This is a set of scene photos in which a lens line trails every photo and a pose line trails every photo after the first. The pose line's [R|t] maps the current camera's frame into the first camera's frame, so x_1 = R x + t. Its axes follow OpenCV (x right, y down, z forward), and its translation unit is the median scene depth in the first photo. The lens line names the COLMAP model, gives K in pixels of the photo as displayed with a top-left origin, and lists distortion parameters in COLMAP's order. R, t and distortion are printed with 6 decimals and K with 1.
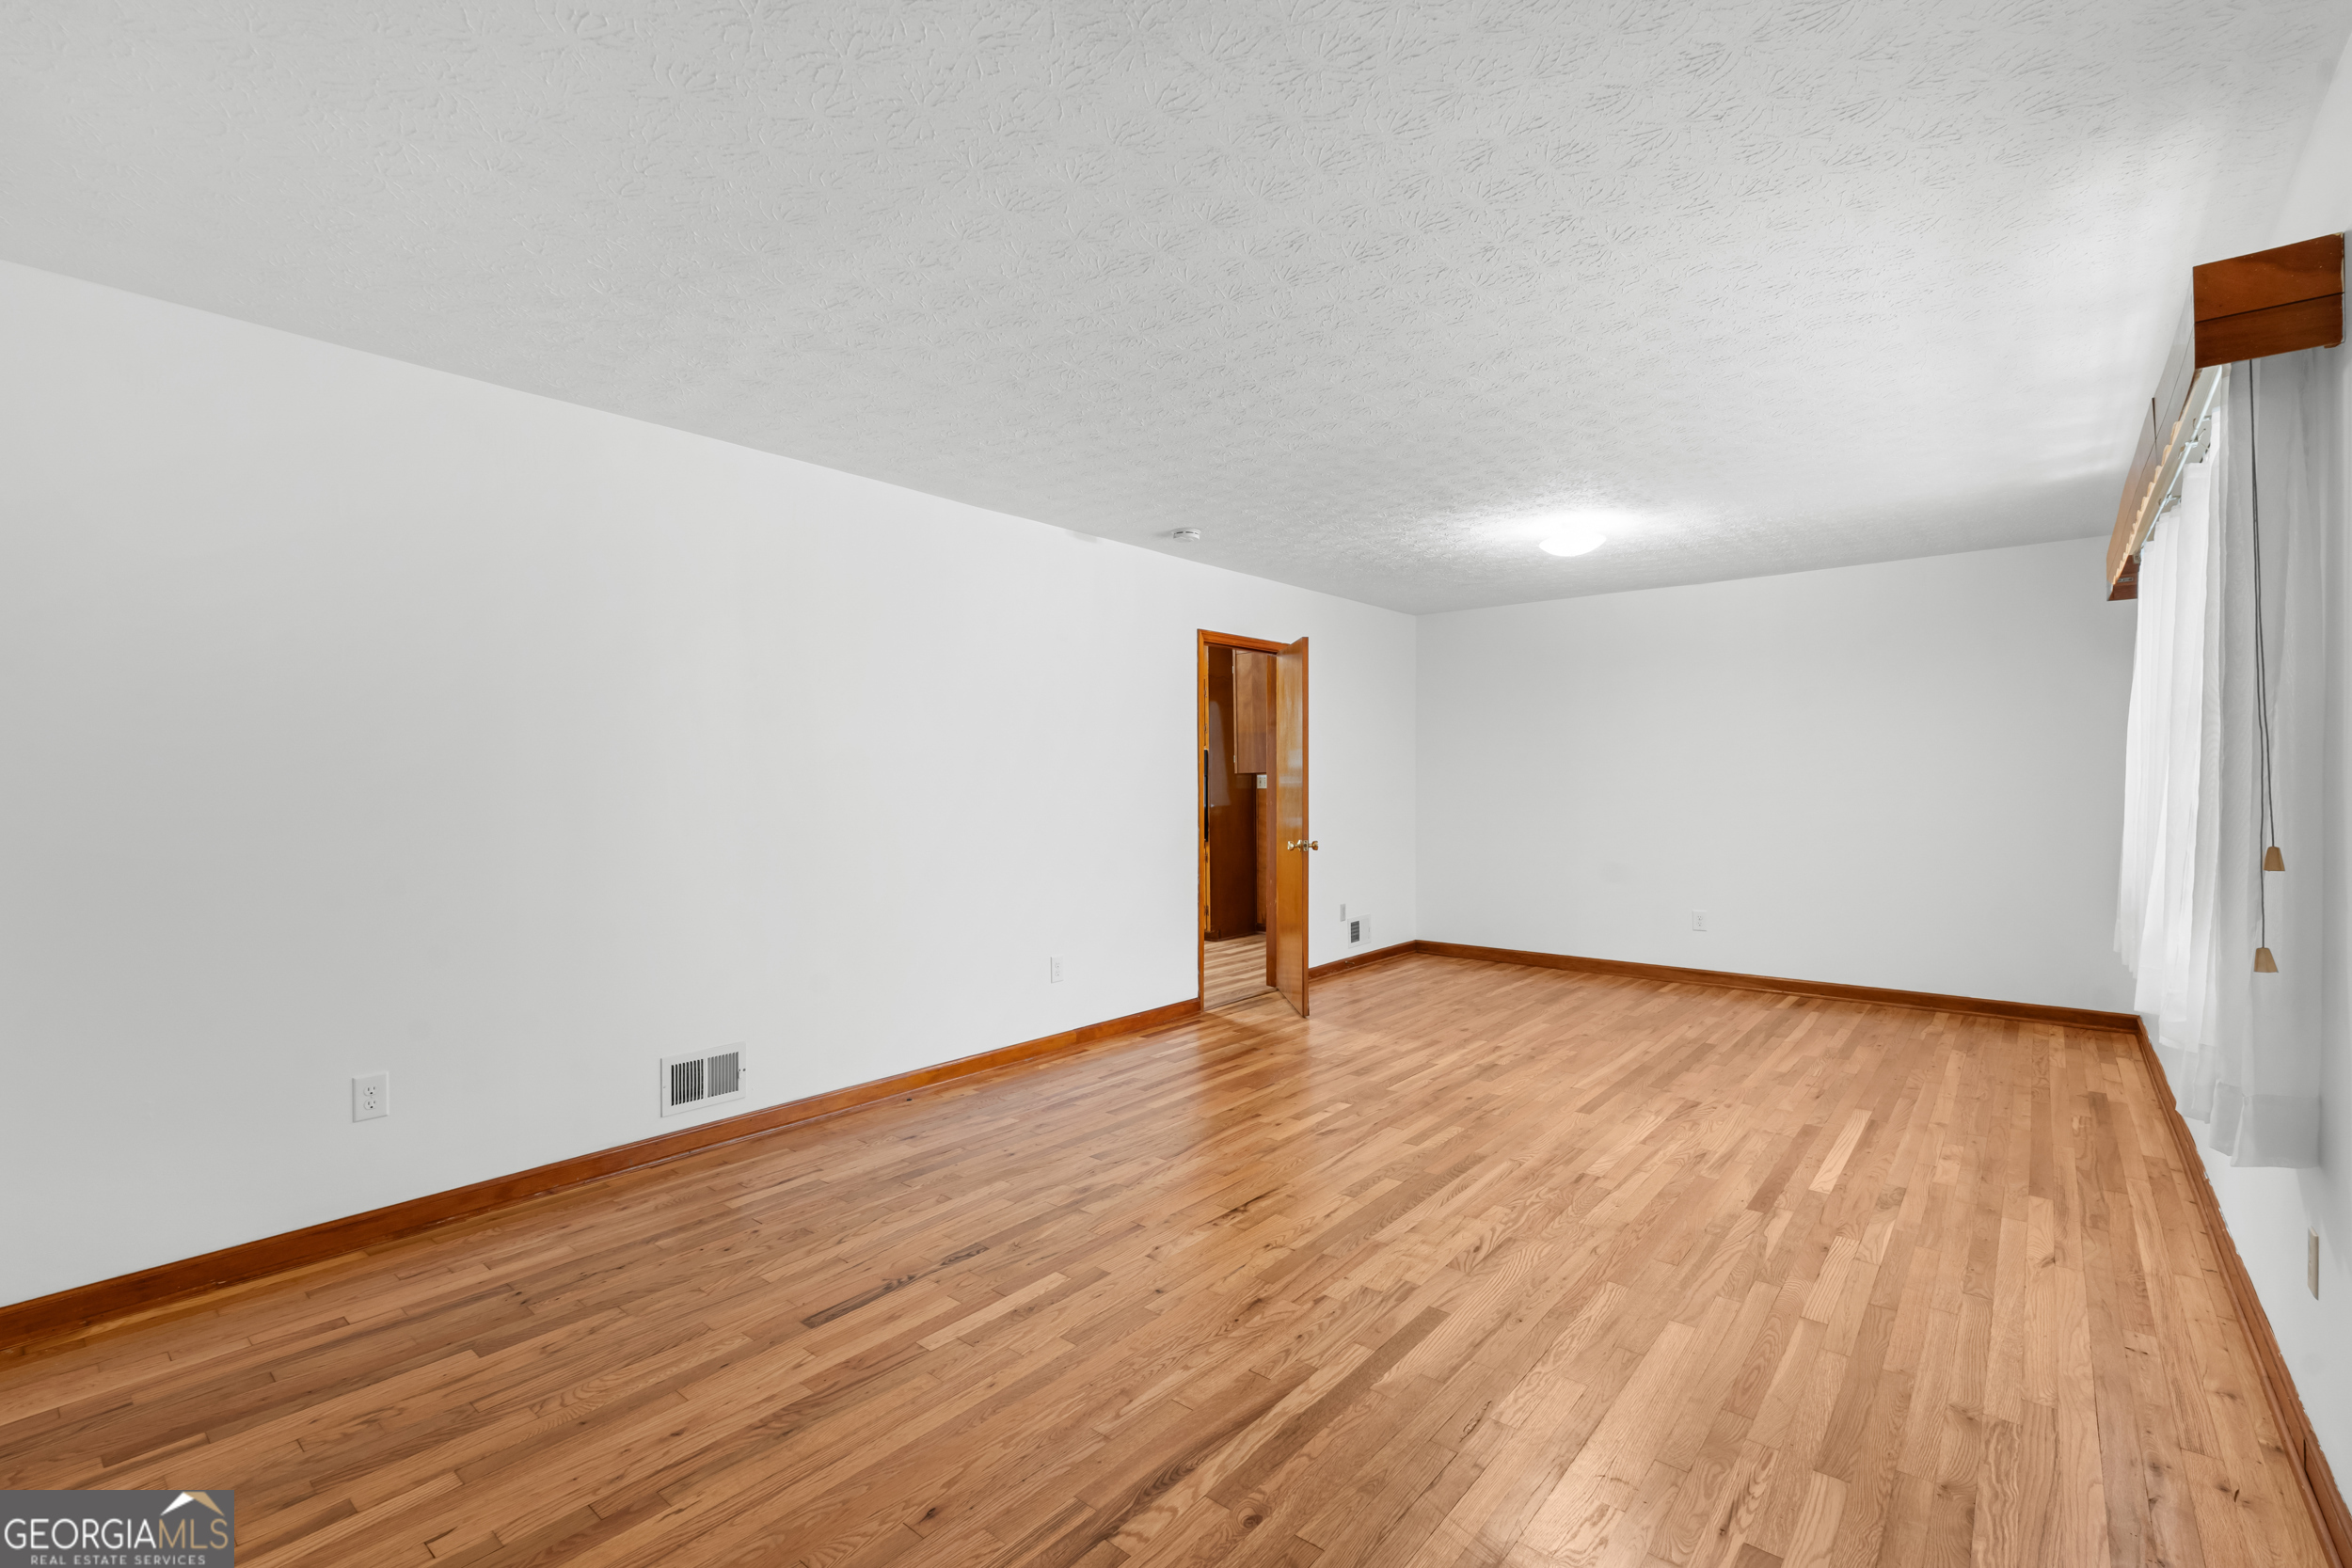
lens RADIAL K [[1041.2, 0, 1174.5], [0, 1041.2, 794.8], [0, 0, 1]] dist [0.001096, 0.000081]
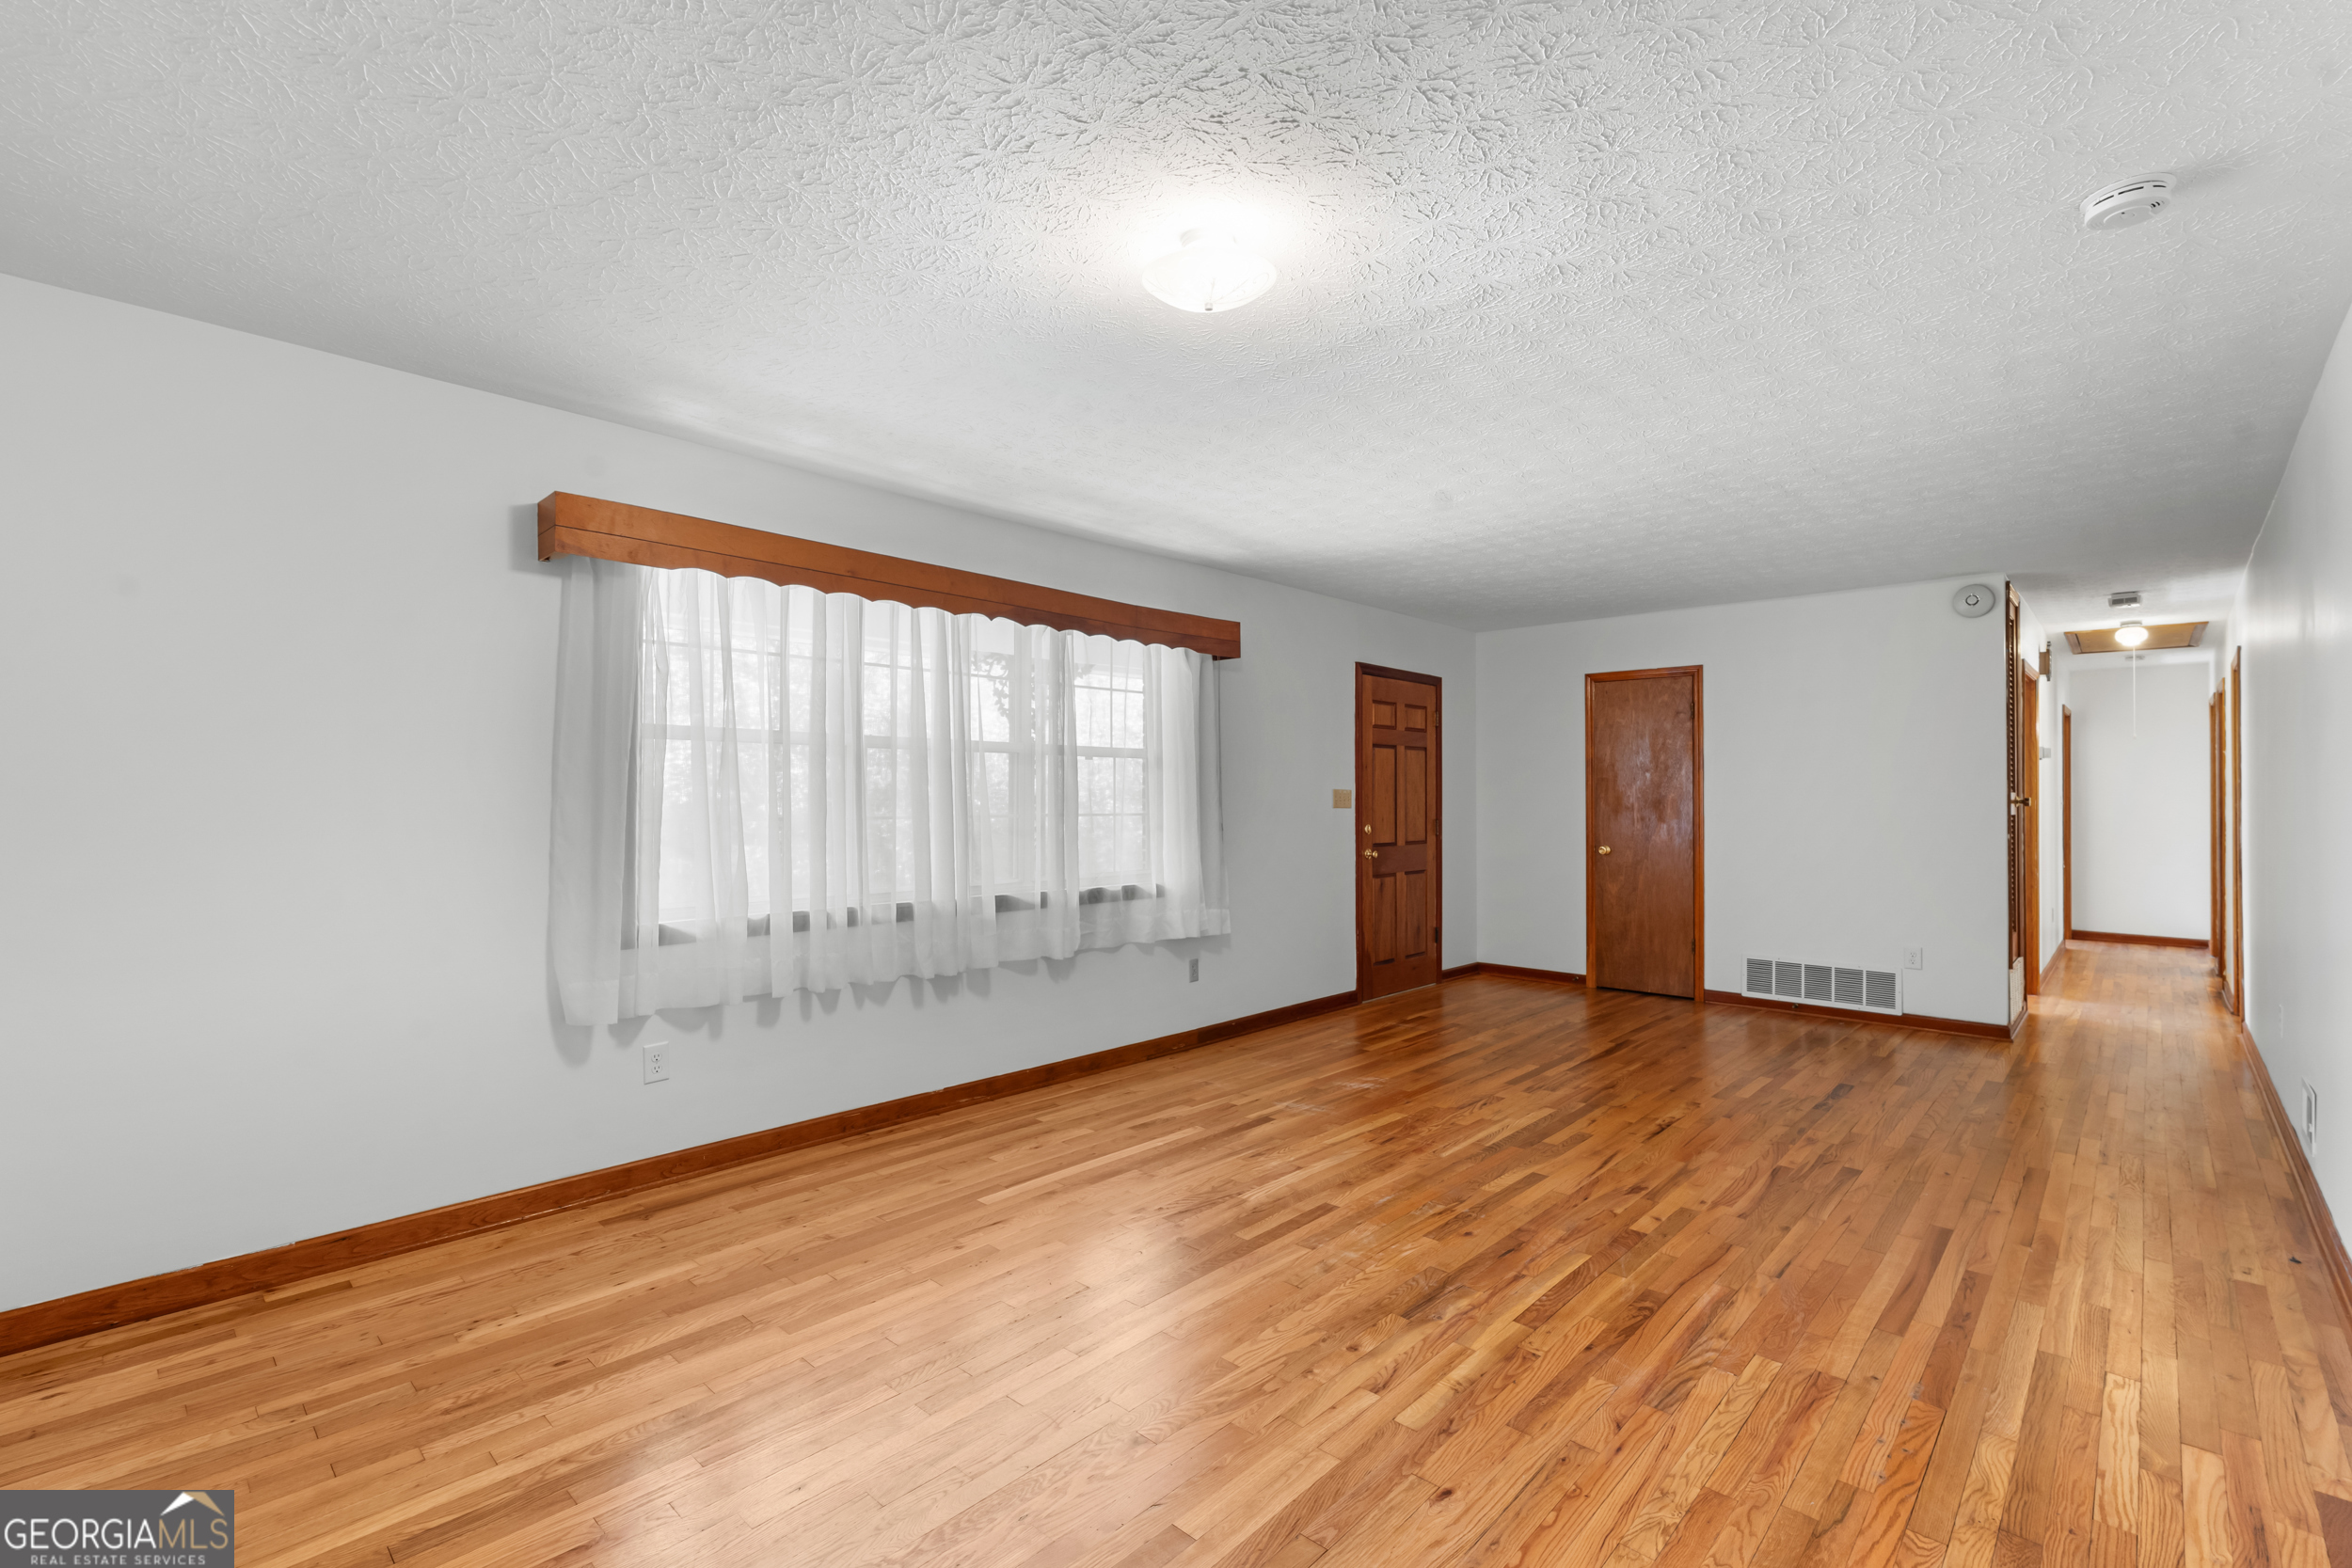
lens RADIAL K [[1041.2, 0, 1174.5], [0, 1041.2, 794.8], [0, 0, 1]] dist [0.001096, 0.000081]
pose [[-0.998079, 0.002120, 0.061915, 0.525110], [0.002336, 0.999991, 0.003423, -0.022707], [-0.061907, 0.003562, -0.998076, 2.064127]]
